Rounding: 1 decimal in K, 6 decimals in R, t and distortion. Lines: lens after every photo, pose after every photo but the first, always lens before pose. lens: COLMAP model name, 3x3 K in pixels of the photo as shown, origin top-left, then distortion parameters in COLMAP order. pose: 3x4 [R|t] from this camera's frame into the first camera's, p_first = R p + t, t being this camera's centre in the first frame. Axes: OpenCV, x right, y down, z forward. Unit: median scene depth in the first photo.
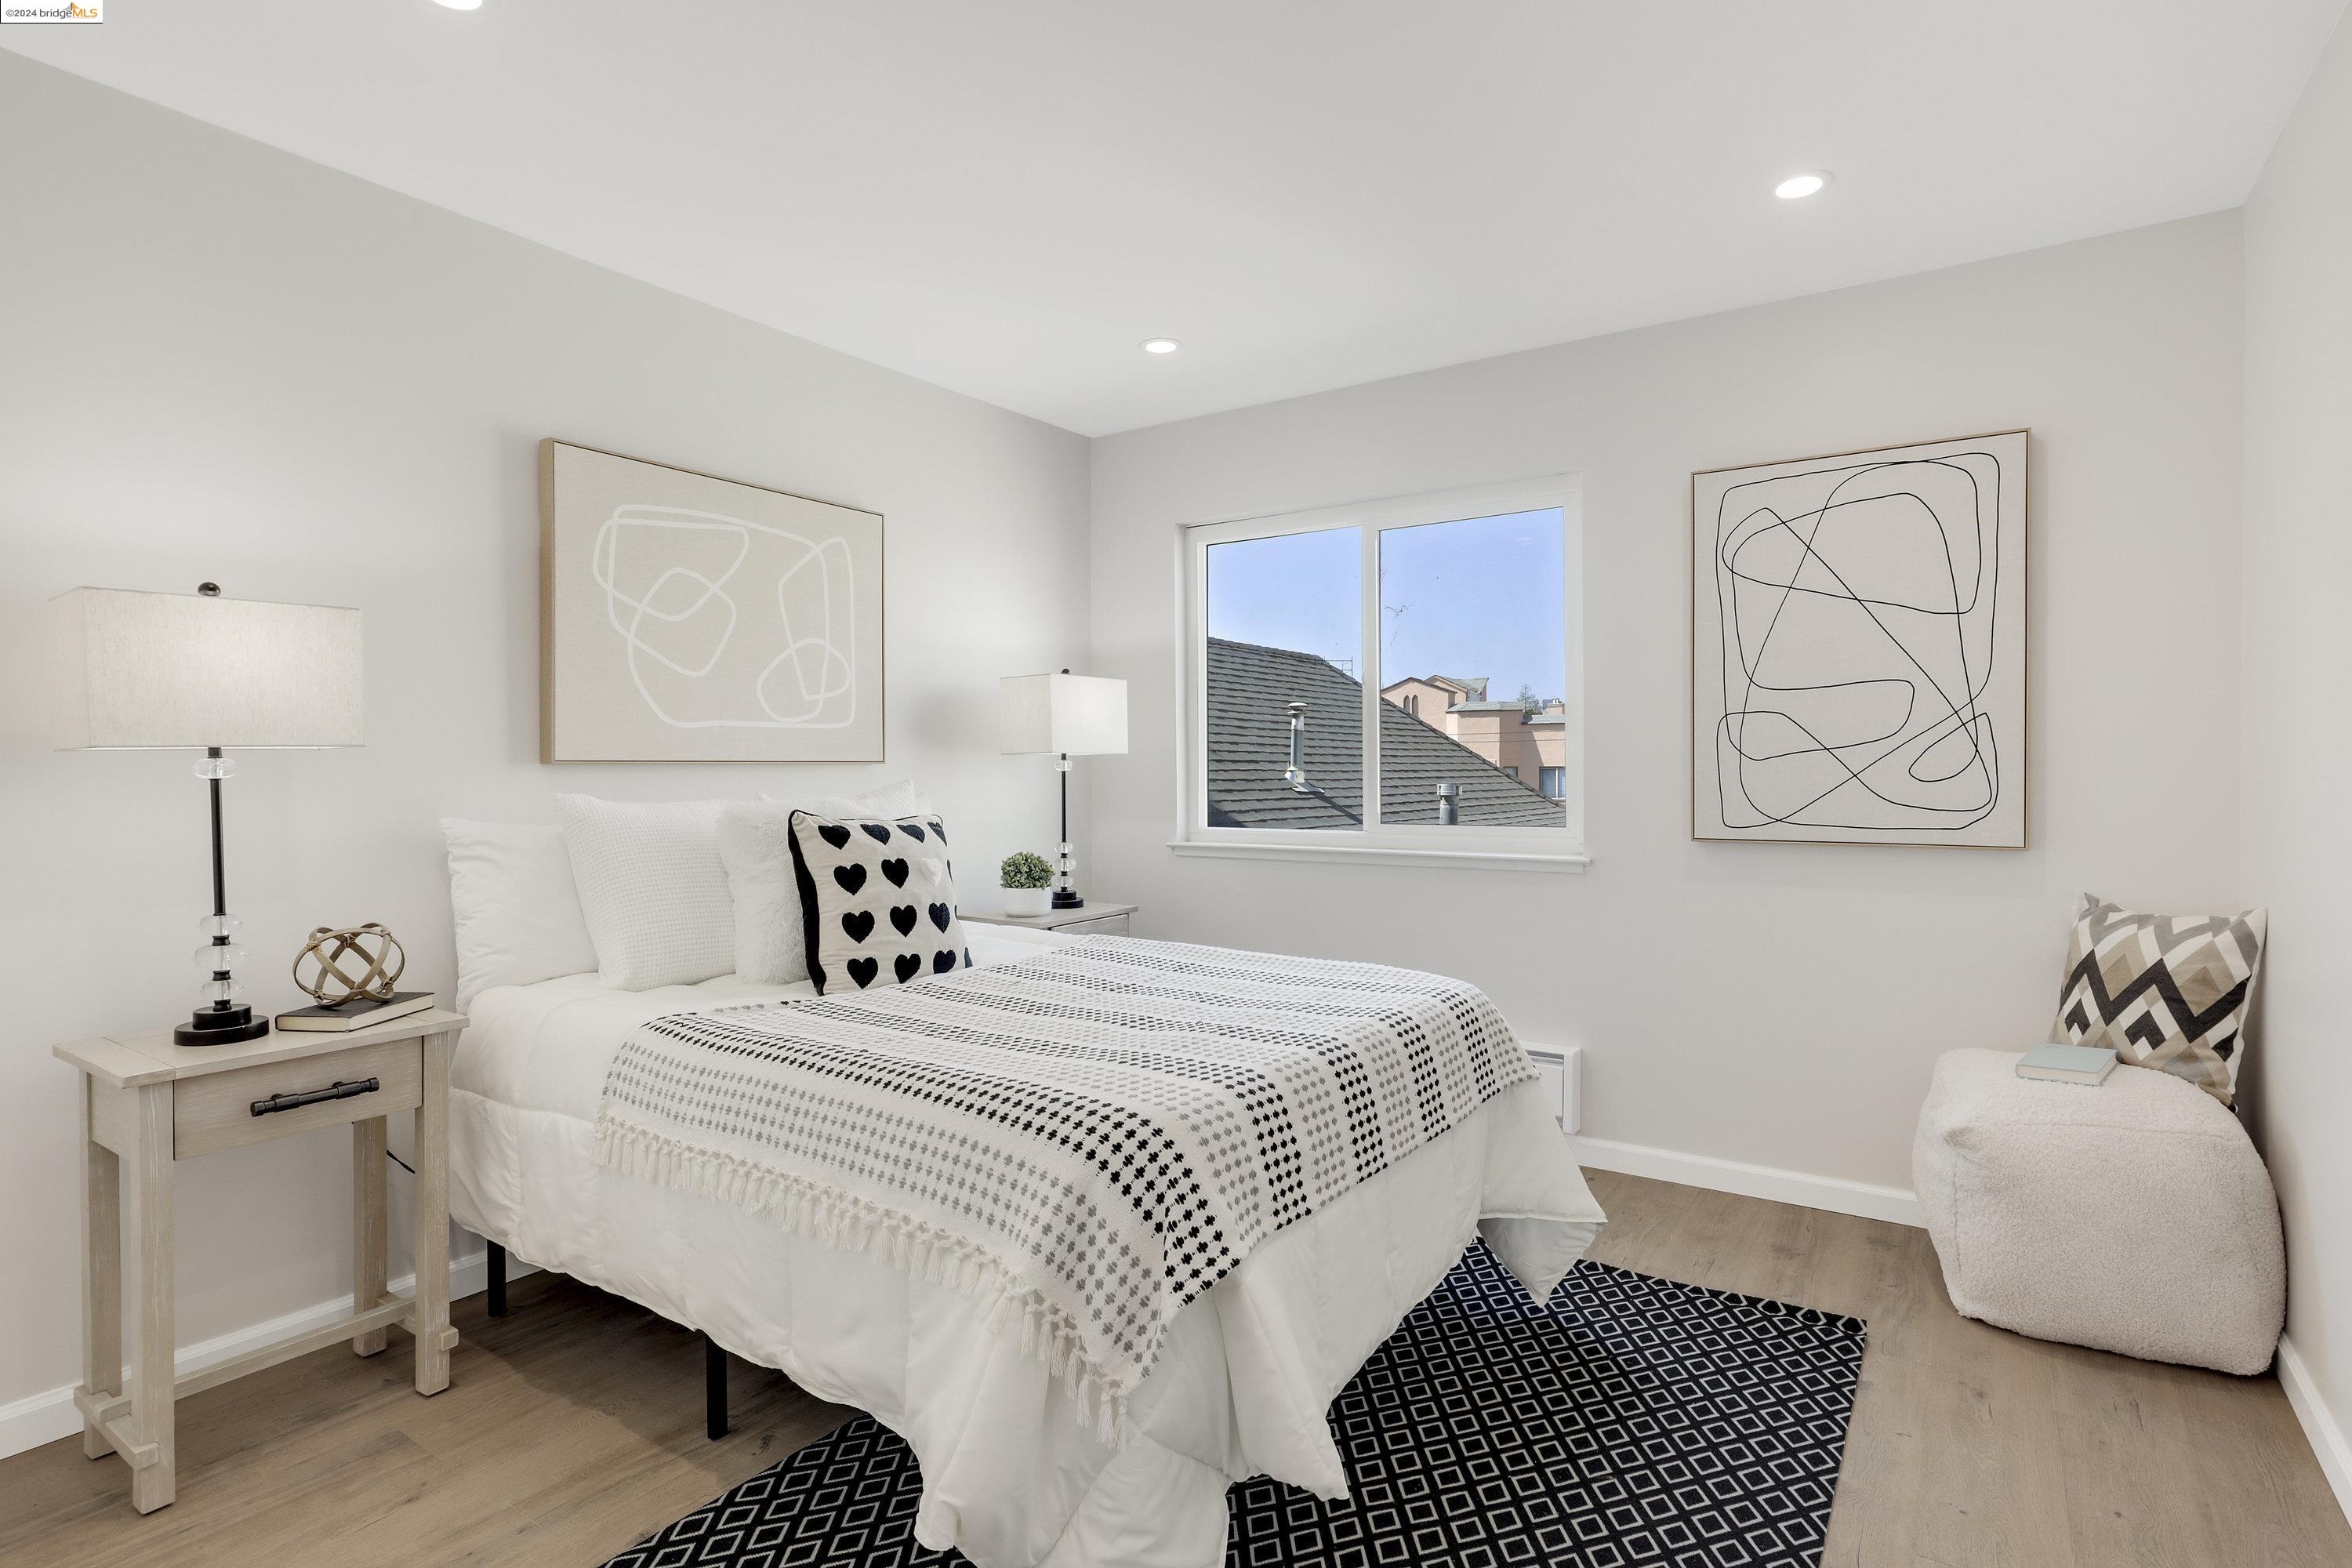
lens RADIAL K [[1182.9, 0, 1173.0], [0, 1182.9, 796.0], [0, 0, 1]] dist [0.001976, 0.001049]
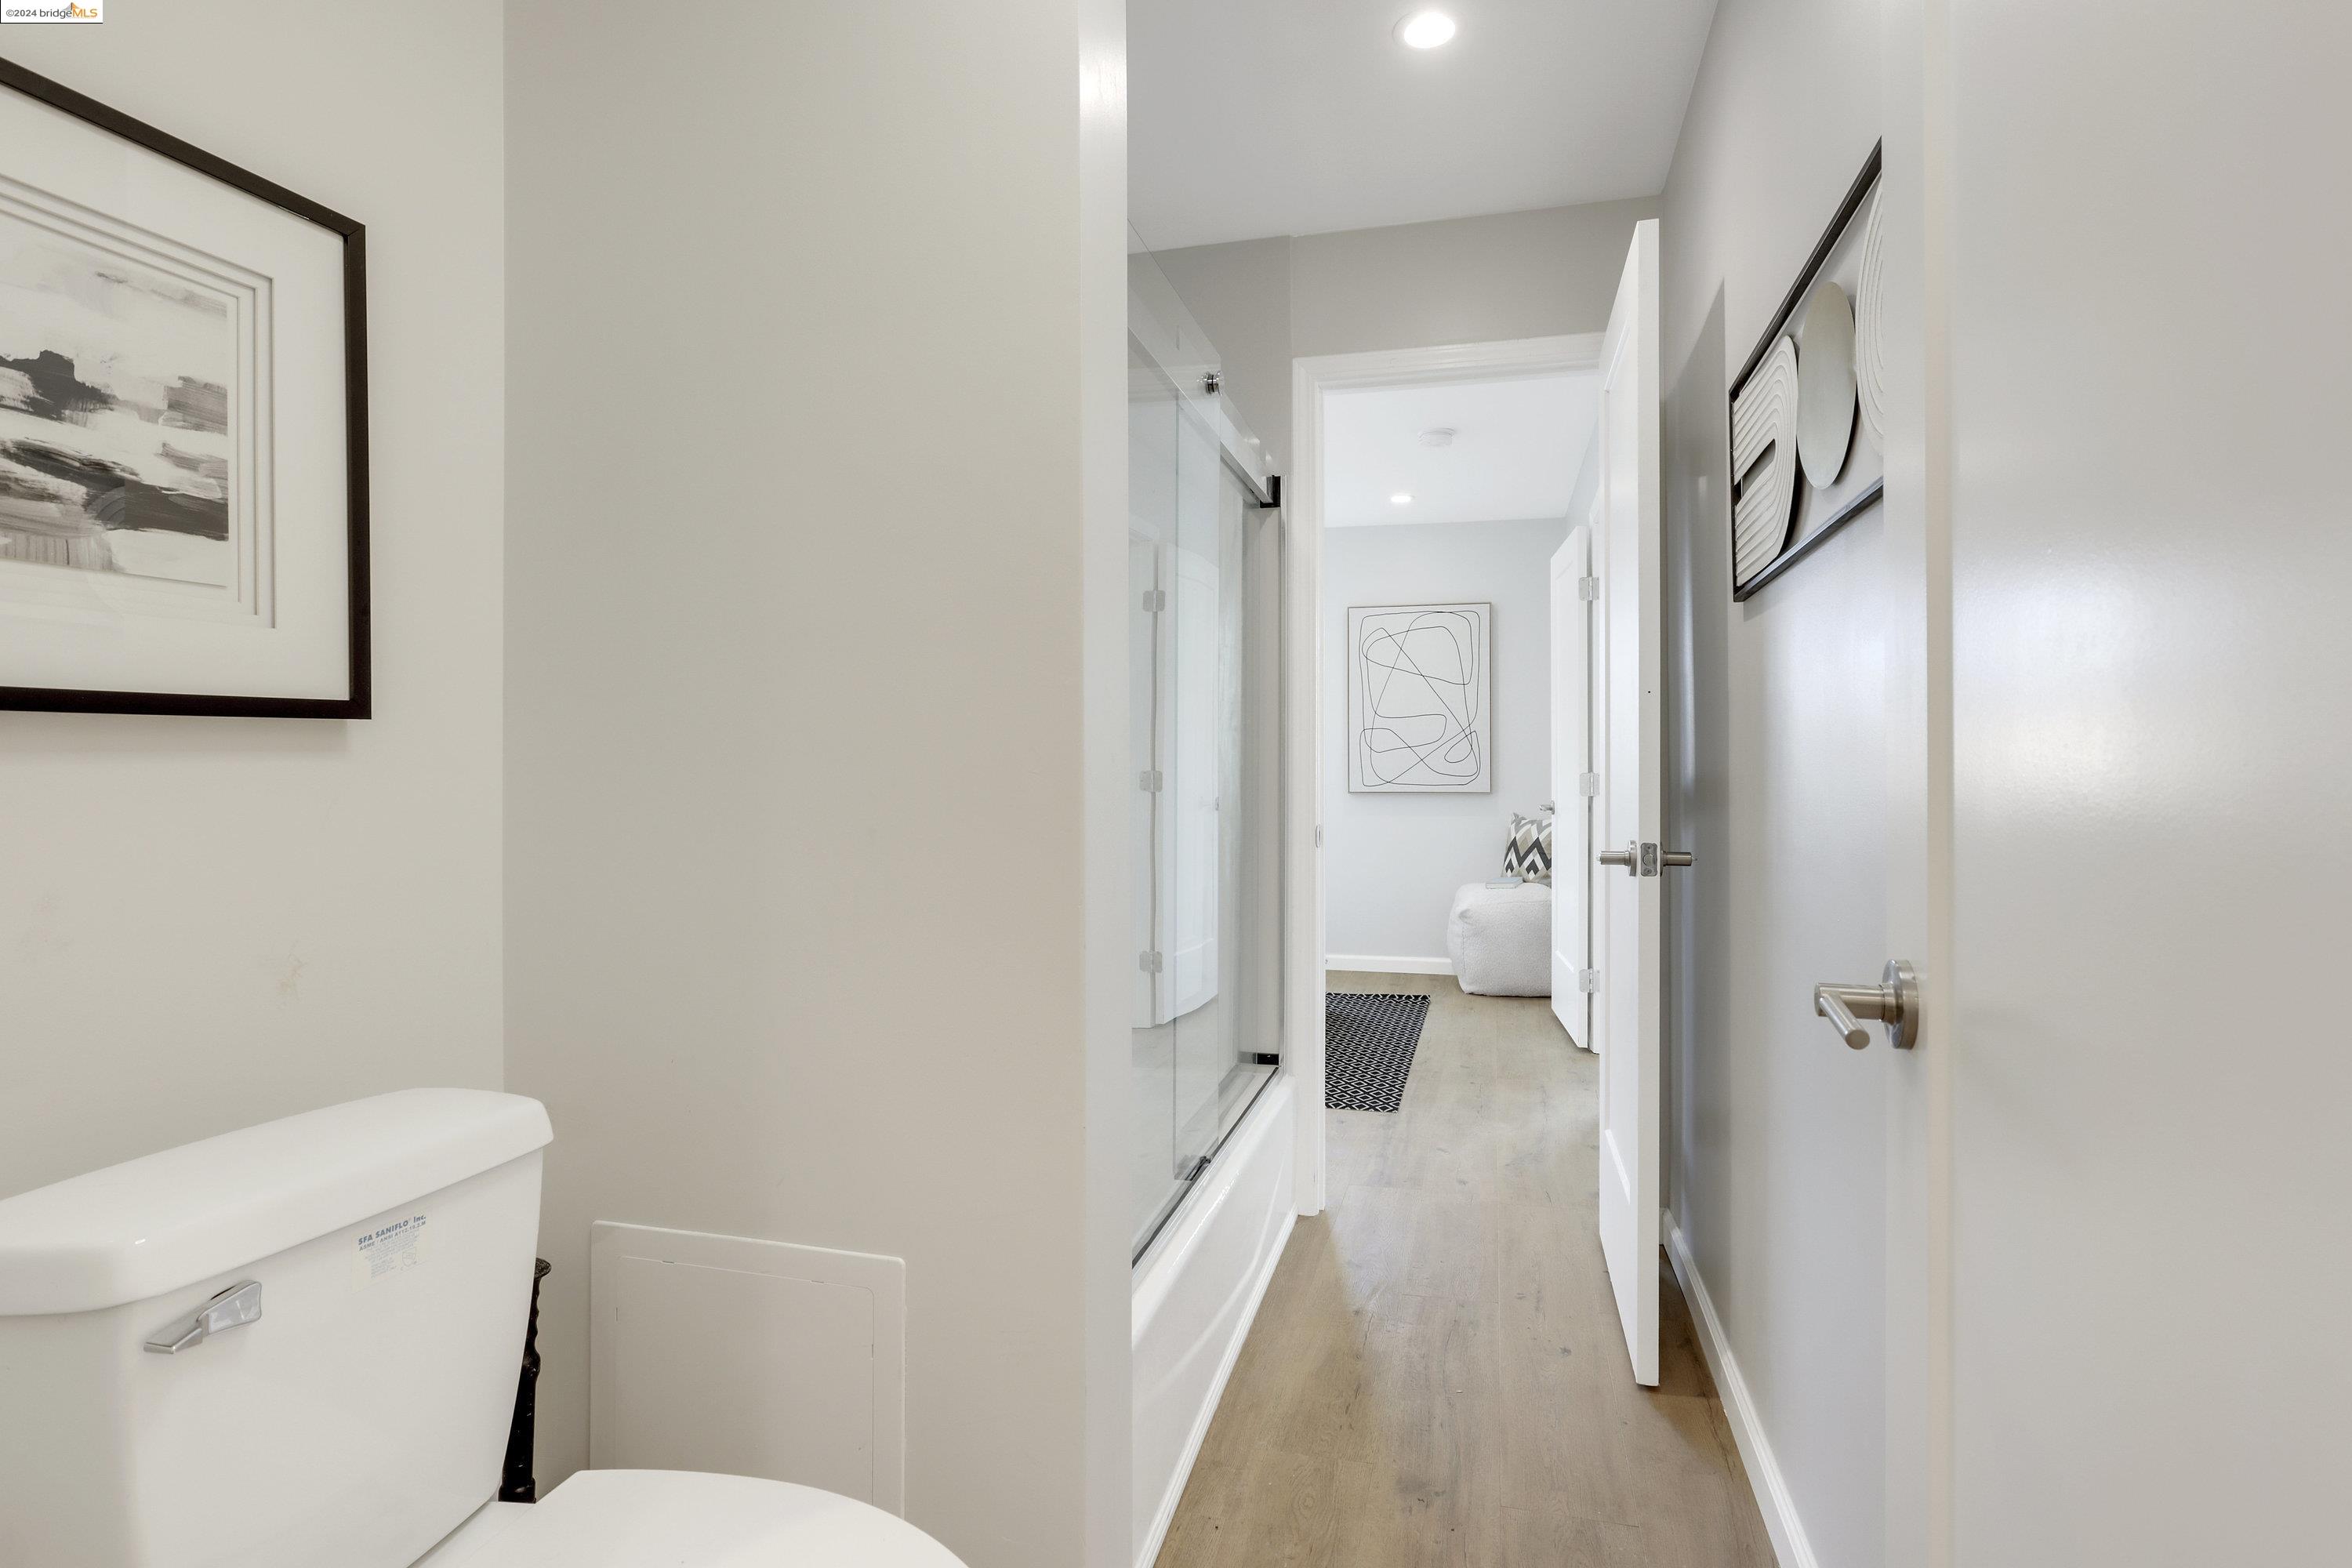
lens RADIAL K [[1182.9, 0, 1178.1], [0, 1182.9, 777.2], [0, 0, 1]] dist [0.001976, 0.001049]
pose [[0.945021, 0.003818, 0.326988, -0.536820], [0.003176, 0.999778, -0.020851, 0.058194], [-0.326994, 0.020743, 0.944799, -0.869833]]
